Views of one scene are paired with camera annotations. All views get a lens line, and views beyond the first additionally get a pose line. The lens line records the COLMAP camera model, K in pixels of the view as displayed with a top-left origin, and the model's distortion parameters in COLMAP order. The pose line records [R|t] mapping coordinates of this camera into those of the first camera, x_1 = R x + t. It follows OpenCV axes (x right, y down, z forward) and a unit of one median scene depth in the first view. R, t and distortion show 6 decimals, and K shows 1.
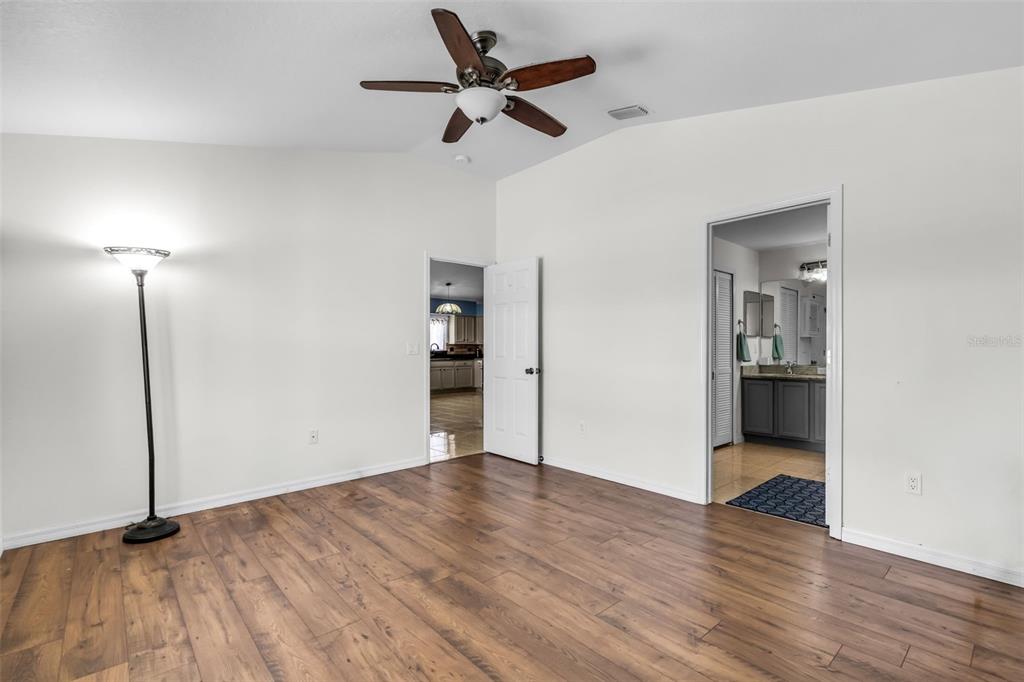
lens RADIAL K [[452.3, 0, 524.9], [0, 452.3, 357.4], [0, 0, 1]] dist [0.000663, 0.001256]
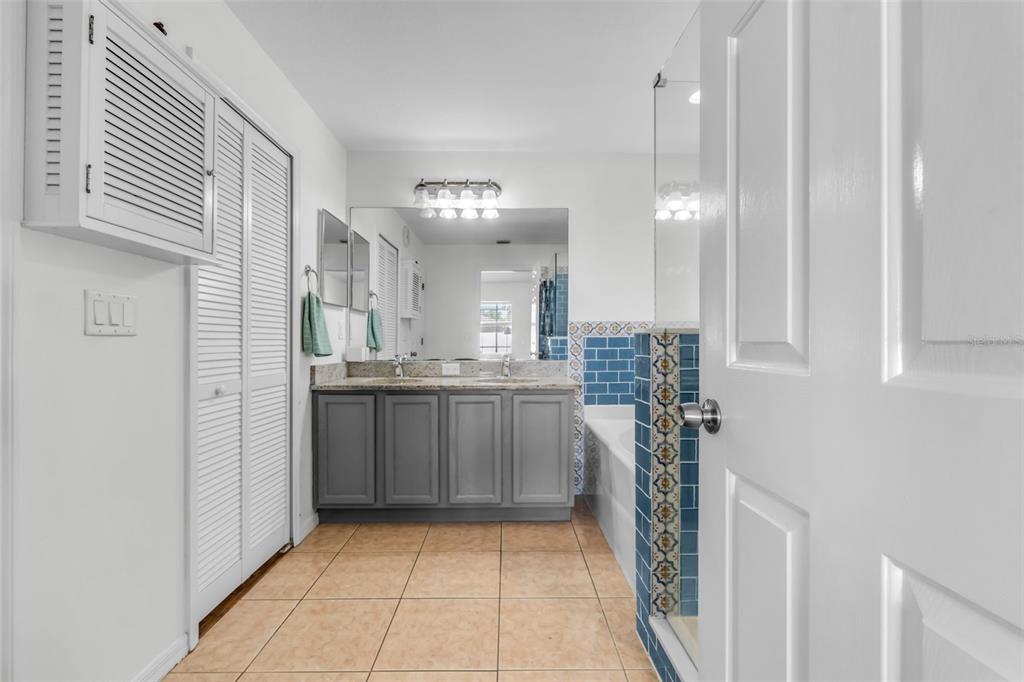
lens RADIAL K [[452.3, 0, 509.8], [0, 452.3, 343.1], [0, 0, 1]] dist [0.000663, 0.001256]
pose [[0.665409, 0.004504, 0.746465, 0.278219], [0.002248, 0.999965, -0.008037, -0.000362], [-0.746475, 0.007027, 0.665376, 0.562127]]
